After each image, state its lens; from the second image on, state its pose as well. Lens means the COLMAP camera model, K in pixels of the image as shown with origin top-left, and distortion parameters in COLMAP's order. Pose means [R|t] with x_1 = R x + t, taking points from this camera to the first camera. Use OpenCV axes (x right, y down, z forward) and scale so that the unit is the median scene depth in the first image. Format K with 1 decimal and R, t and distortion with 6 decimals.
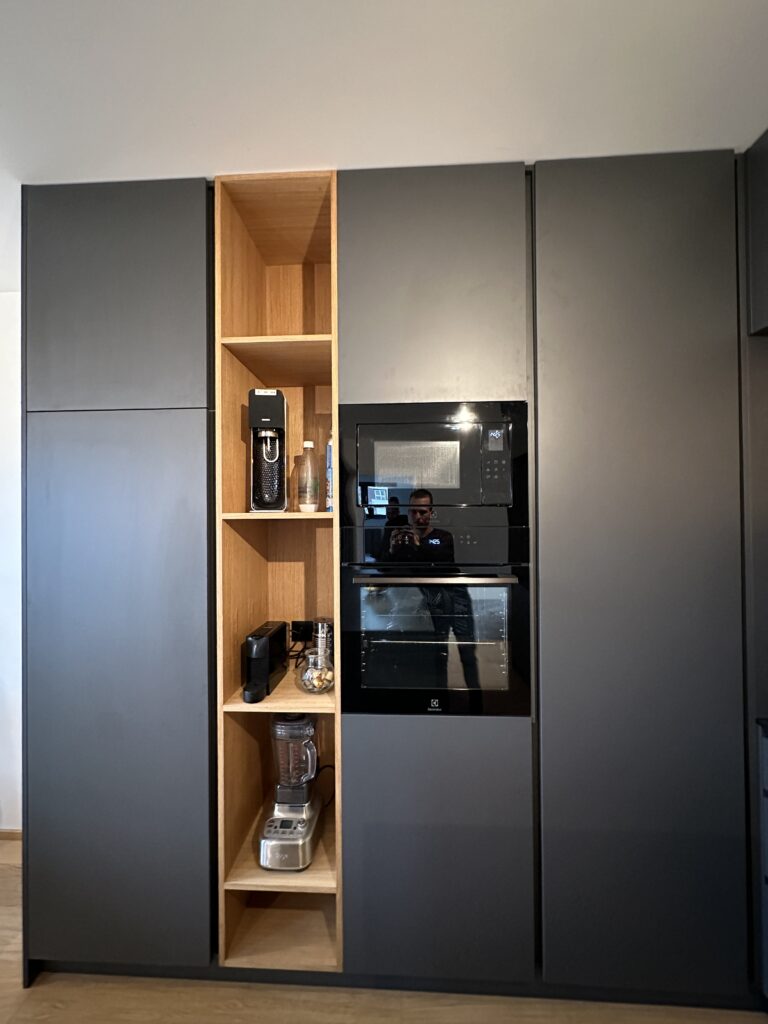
lens RADIAL K [[409.0, 0, 384.1], [0, 409.0, 509.5], [0, 0, 1]] dist [-0.000518, -0.000025]
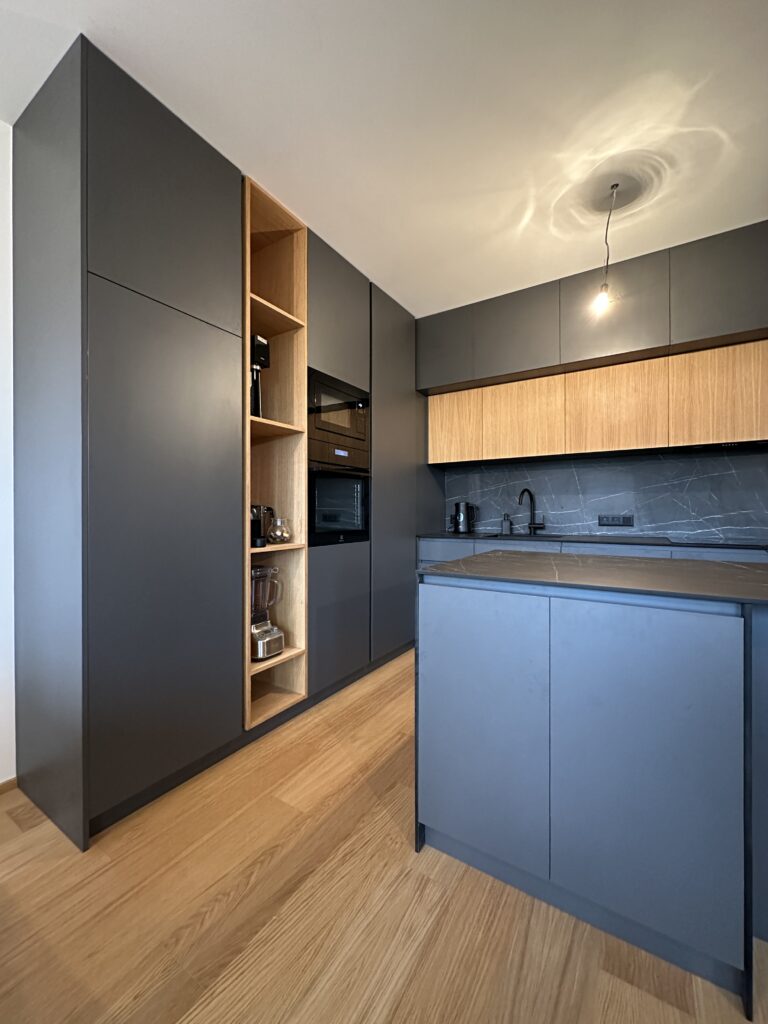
lens RADIAL K [[409.0, 0, 385.1], [0, 409.0, 511.2], [0, 0, 1]] dist [-0.000518, -0.000025]
pose [[0.489807, 0.008521, 0.871789, -1.335111], [-0.012034, 0.999923, -0.003012, 0.324755], [-0.871748, -0.009016, 0.489872, -0.109030]]
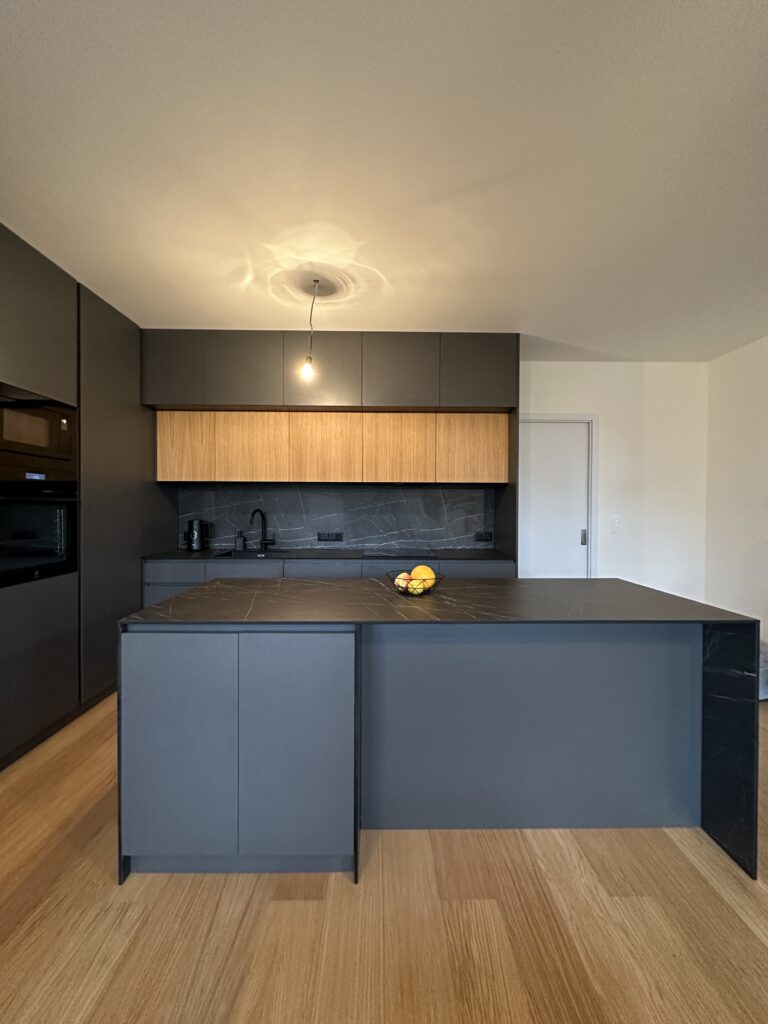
lens RADIAL K [[409.0, 0, 383.9], [0, 409.0, 511.5], [0, 0, 1]] dist [-0.000518, -0.000025]
pose [[-0.064599, -0.004985, 0.997899, -1.512373], [-0.015181, 0.999877, 0.004012, 0.175086], [-0.997796, -0.014890, -0.064667, -0.288882]]
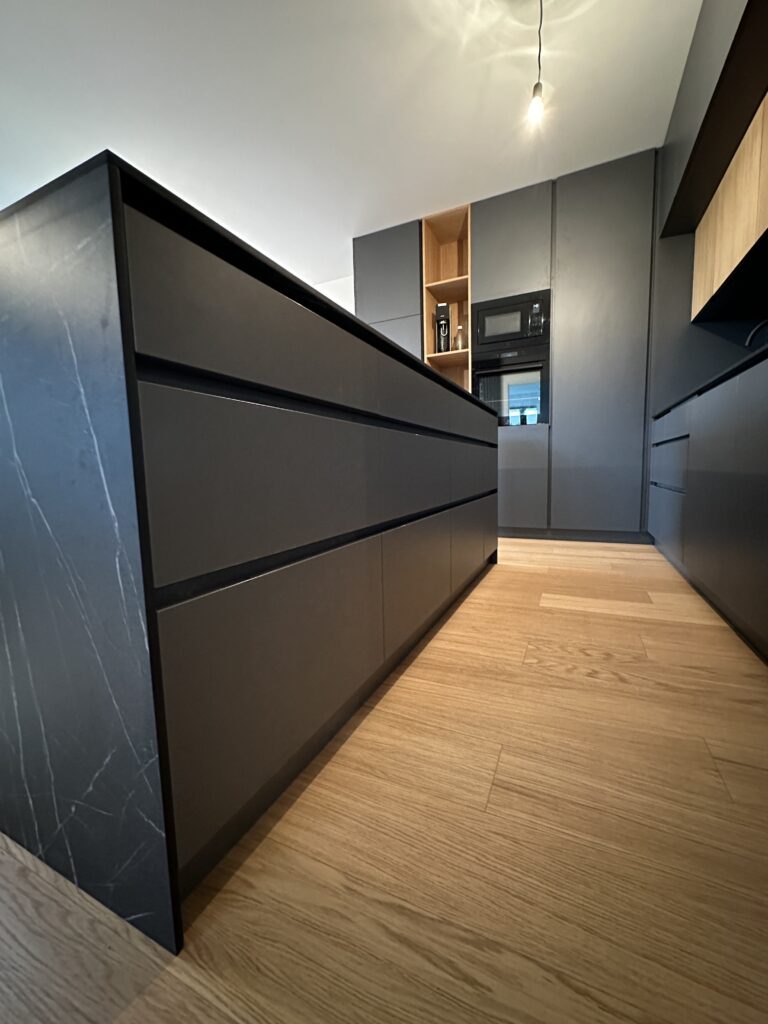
lens RADIAL K [[409.0, 0, 384.1], [0, 409.0, 511.5], [0, 0, 1]] dist [-0.000518, -0.000025]
pose [[0.924845, 0.023884, -0.379593, 0.356173], [0.021949, 0.993012, 0.115957, 0.662999], [0.379710, -0.115574, 0.917858, -1.553887]]
